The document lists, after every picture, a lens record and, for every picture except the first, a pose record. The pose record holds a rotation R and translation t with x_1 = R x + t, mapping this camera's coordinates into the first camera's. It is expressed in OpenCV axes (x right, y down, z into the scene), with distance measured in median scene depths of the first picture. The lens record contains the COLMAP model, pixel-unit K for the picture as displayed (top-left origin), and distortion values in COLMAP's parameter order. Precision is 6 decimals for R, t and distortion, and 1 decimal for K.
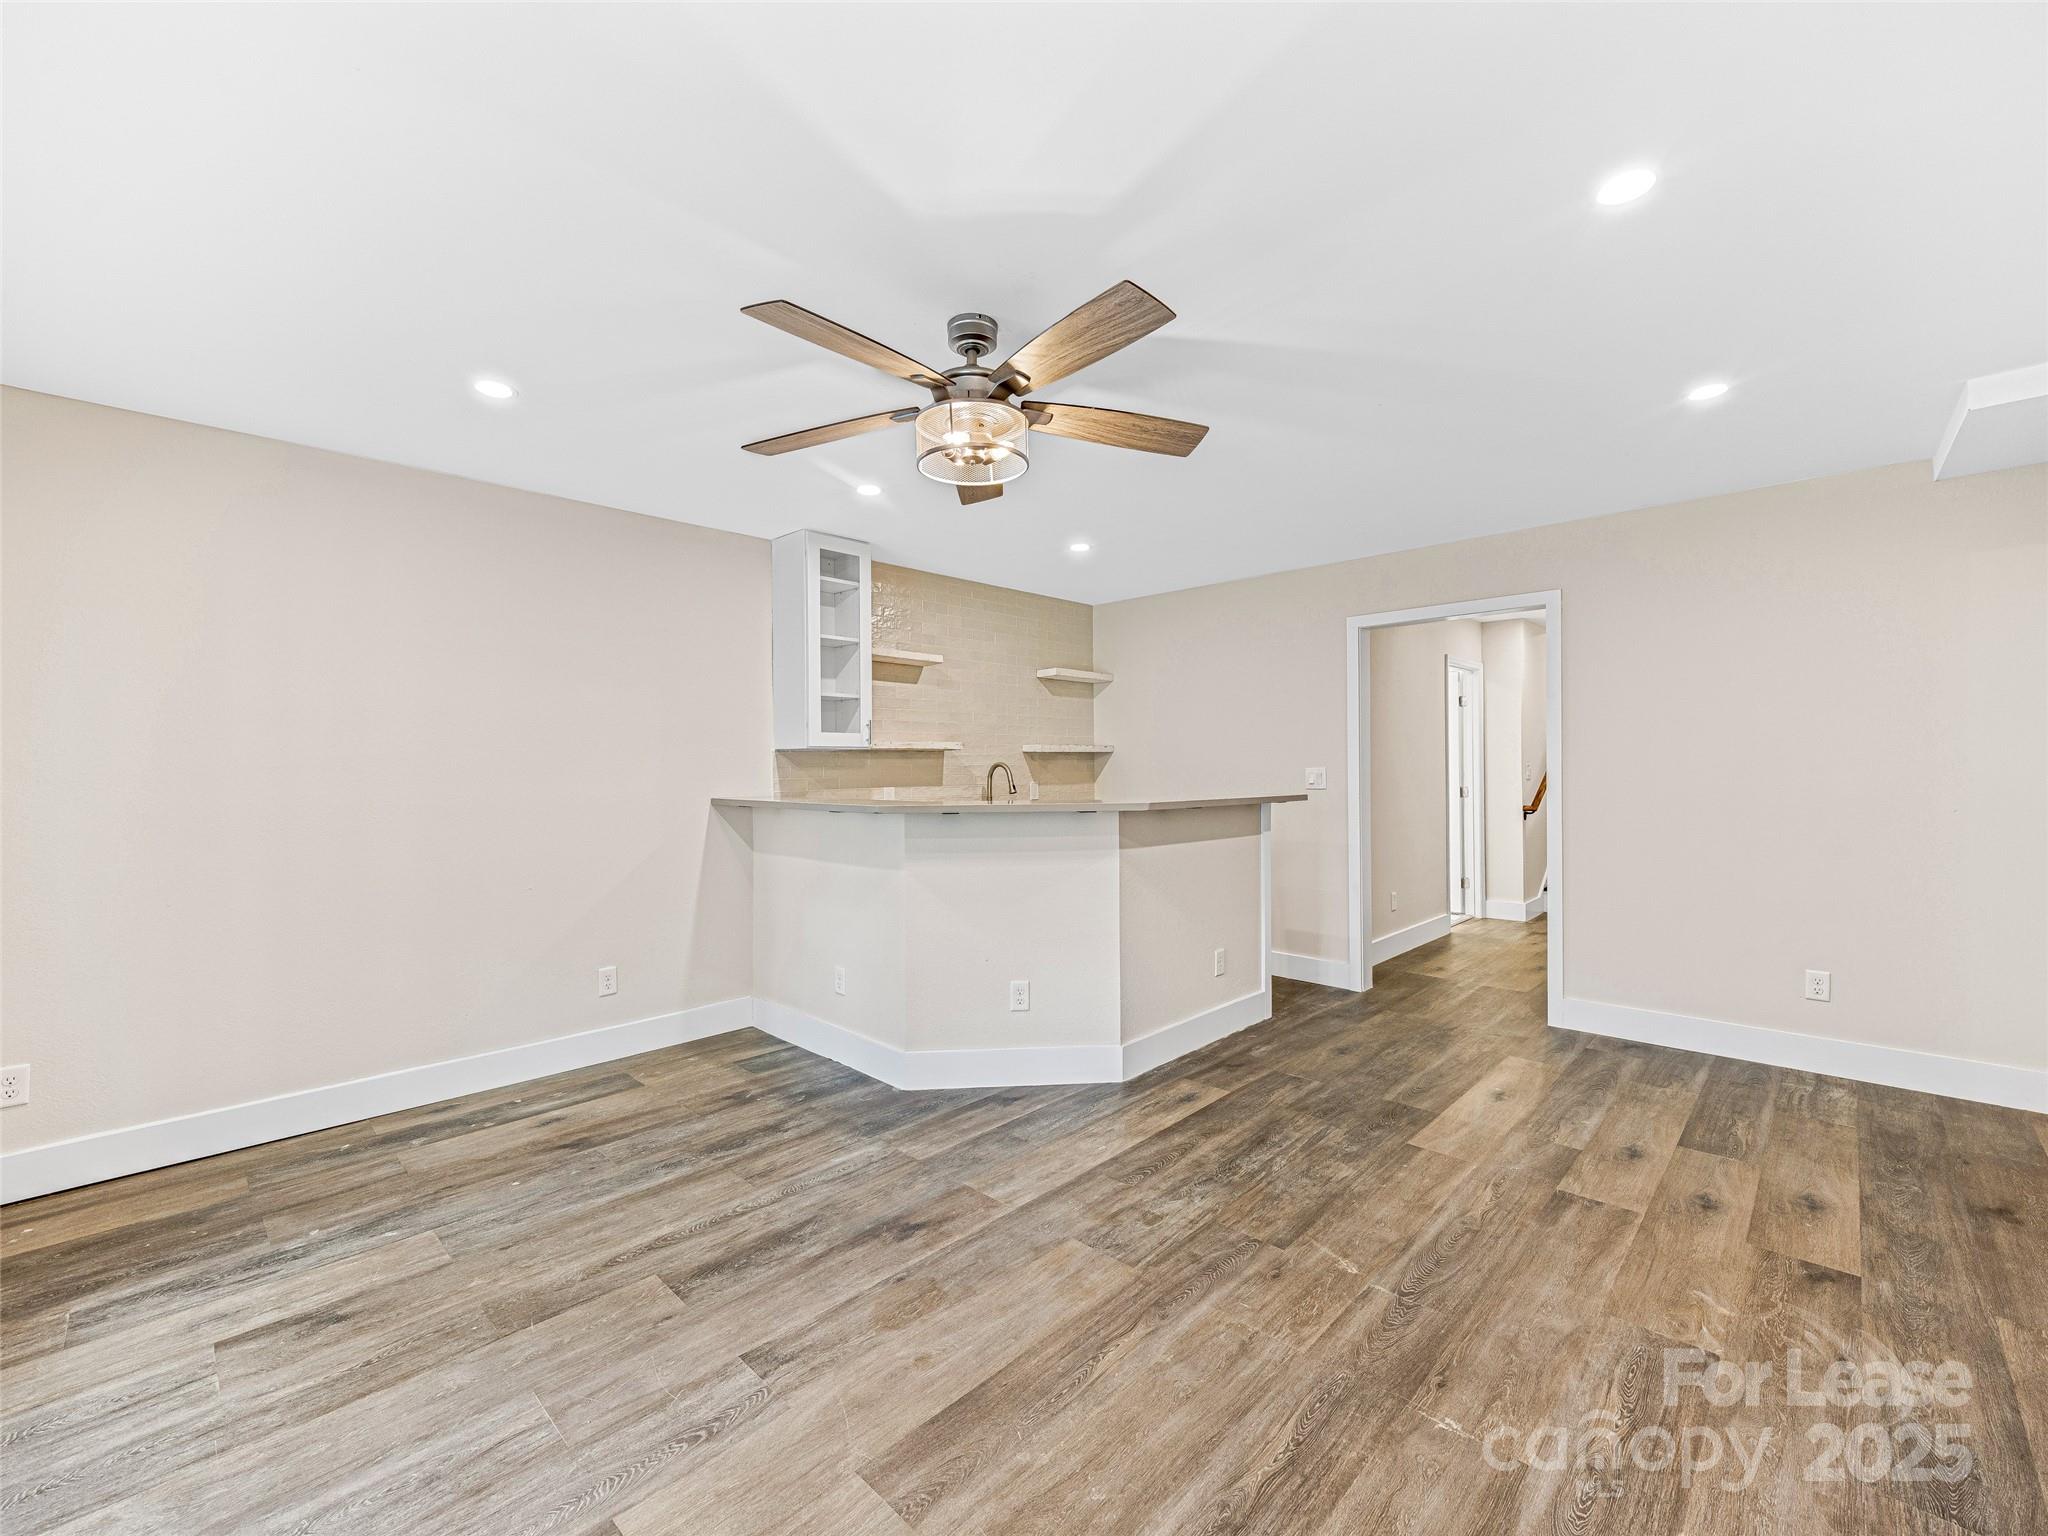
lens RADIAL K [[828.5, 0, 1029.7], [0, 828.5, 757.1], [0, 0, 1]] dist [0.002667, -0.000784]
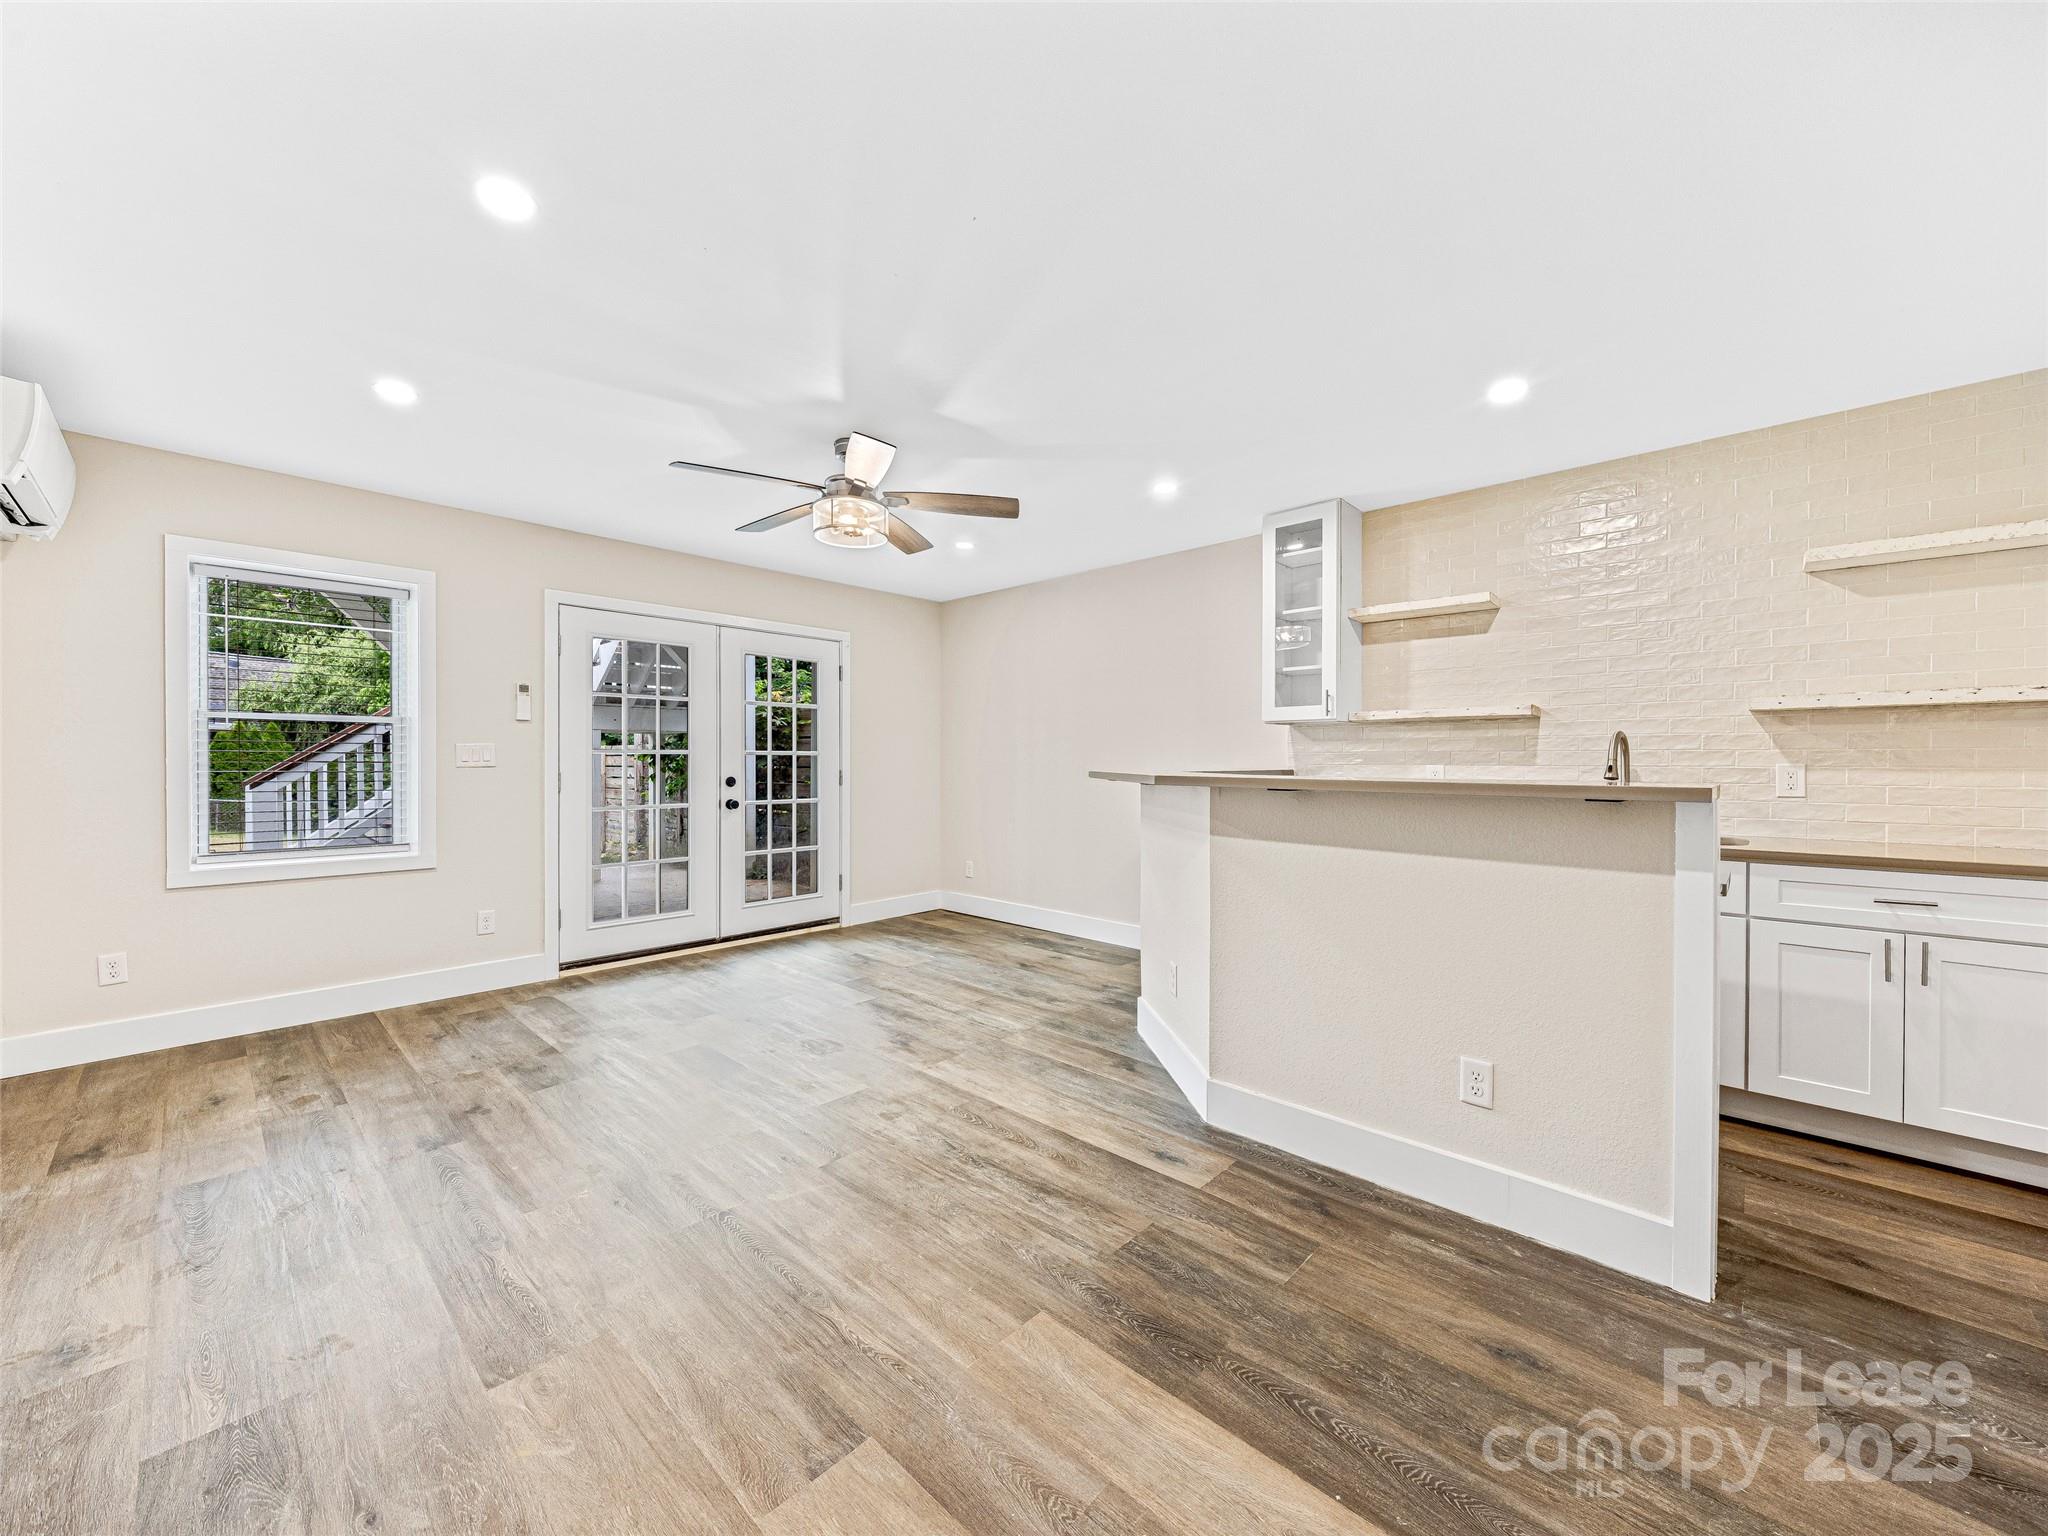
lens RADIAL K [[782.0, 0, 1027.7], [0, 782.0, 768.9], [0, 0, 1]] dist [0.001630, -0.000860]
pose [[0.032803, 0.018576, -0.999289, 0.917520], [0.007630, 0.999793, 0.018836, 0.034156], [0.999433, -0.008242, 0.032655, 0.854890]]
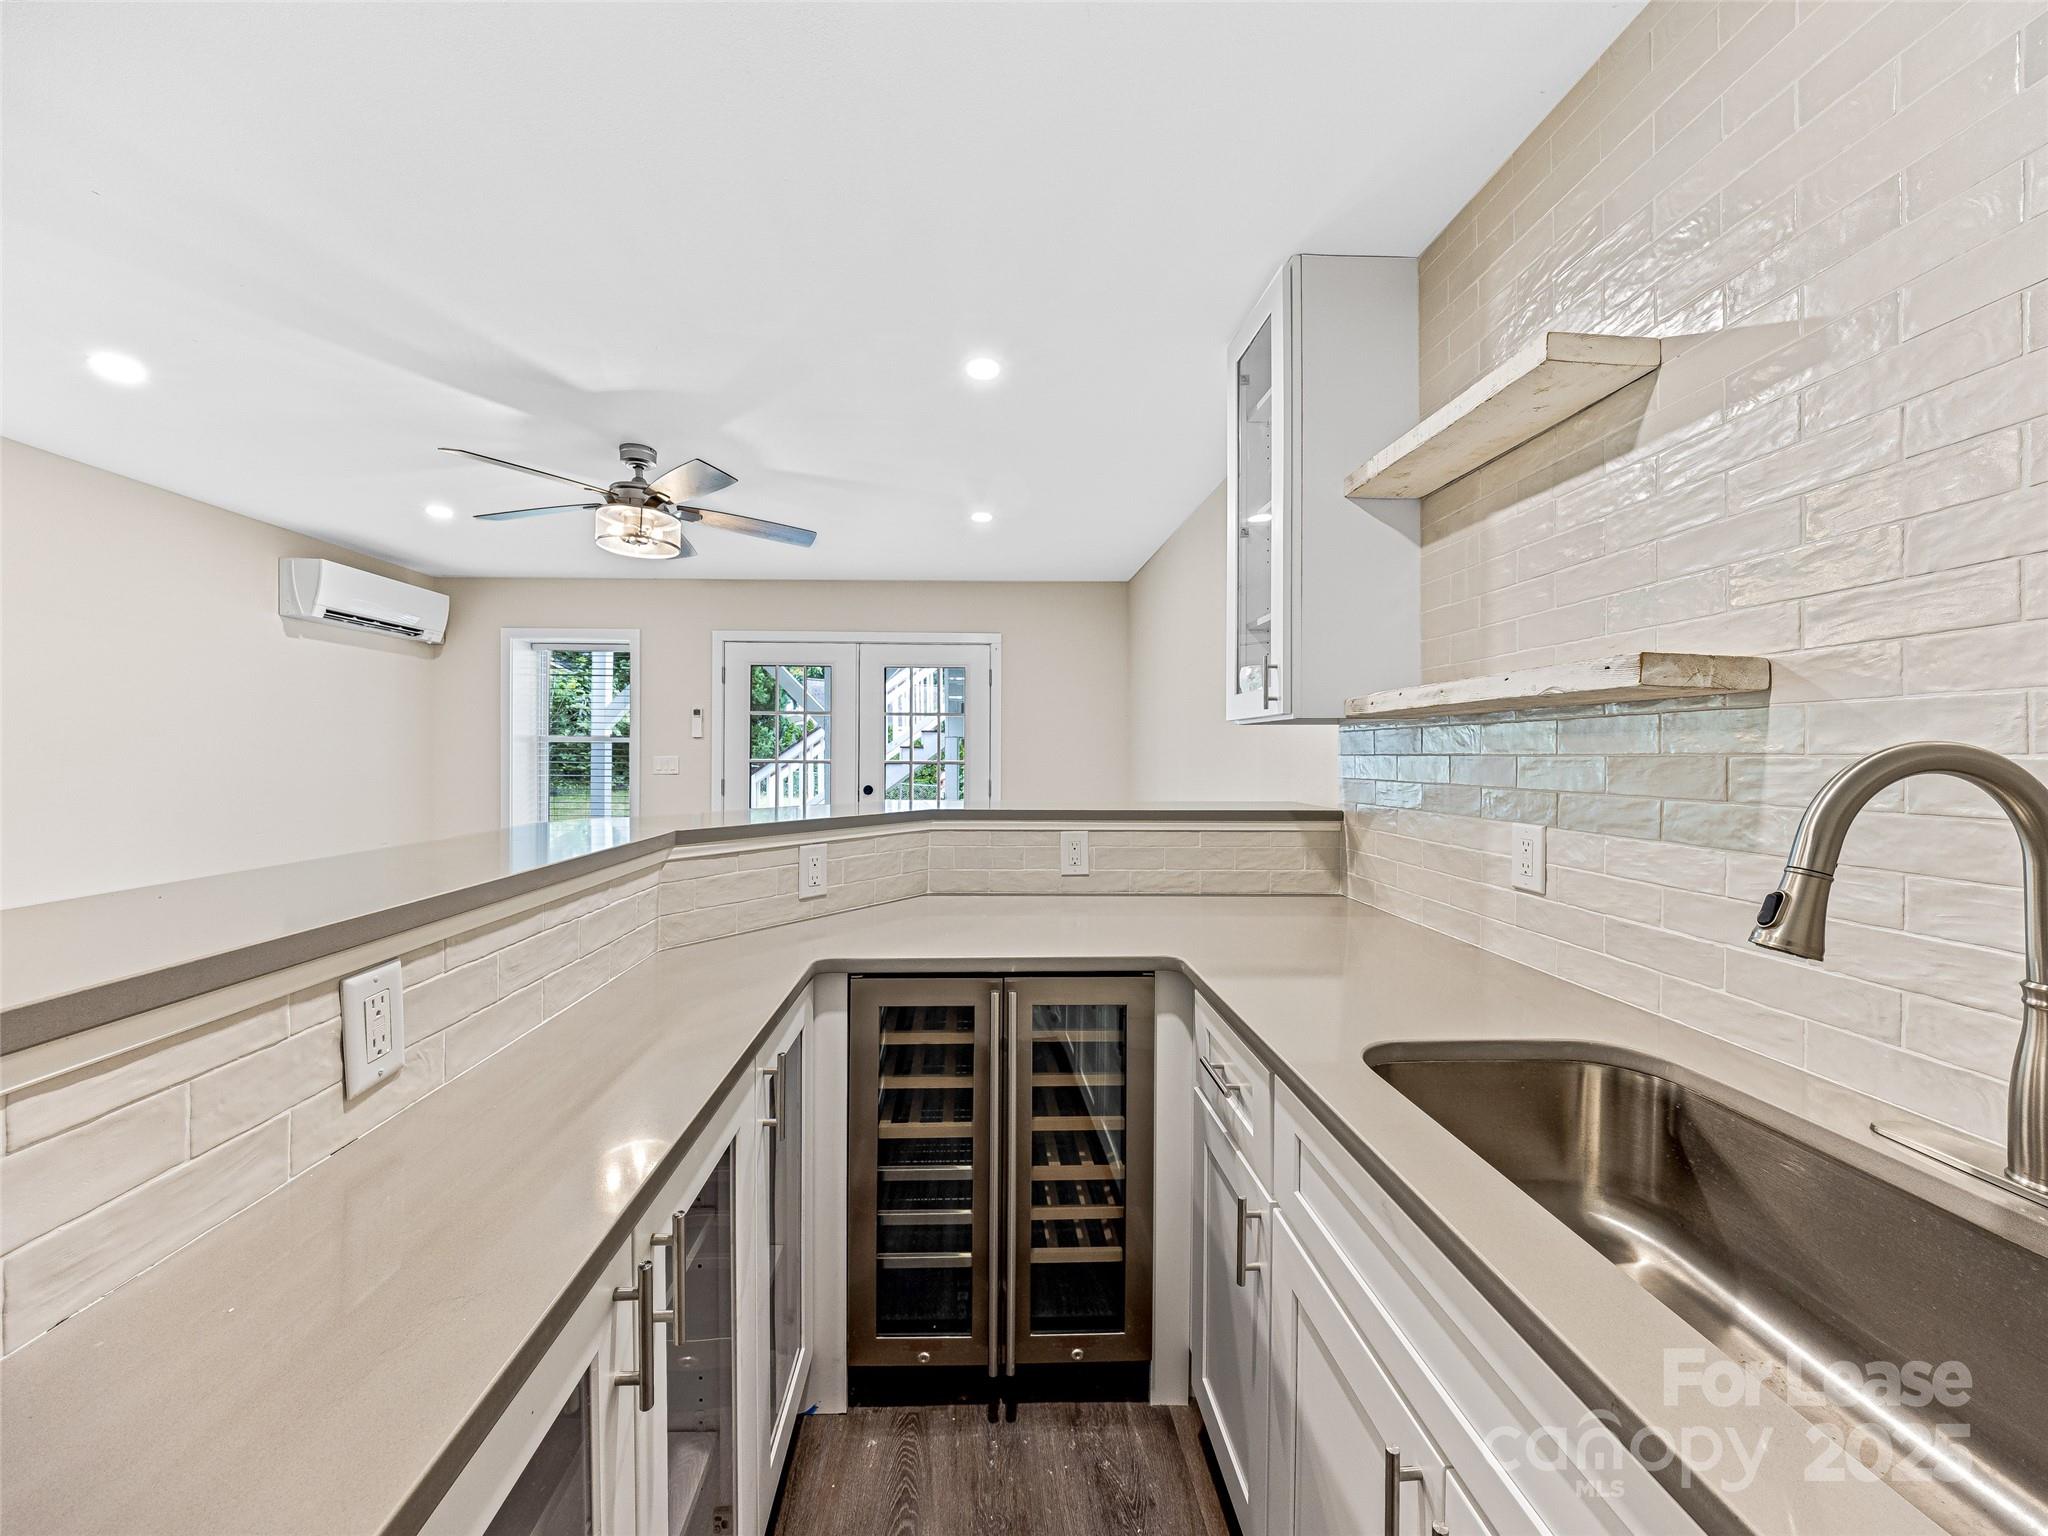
lens RADIAL K [[750.1, 0, 1010.6], [0, 750.1, 761.7], [0, 0, 1]] dist [0.000988, -0.000969]
pose [[-0.692919, 0.012937, -0.720899, 0.275232], [0.008011, 0.999915, 0.010244, 0.011596], [0.720971, 0.001323, -0.692964, 1.607691]]
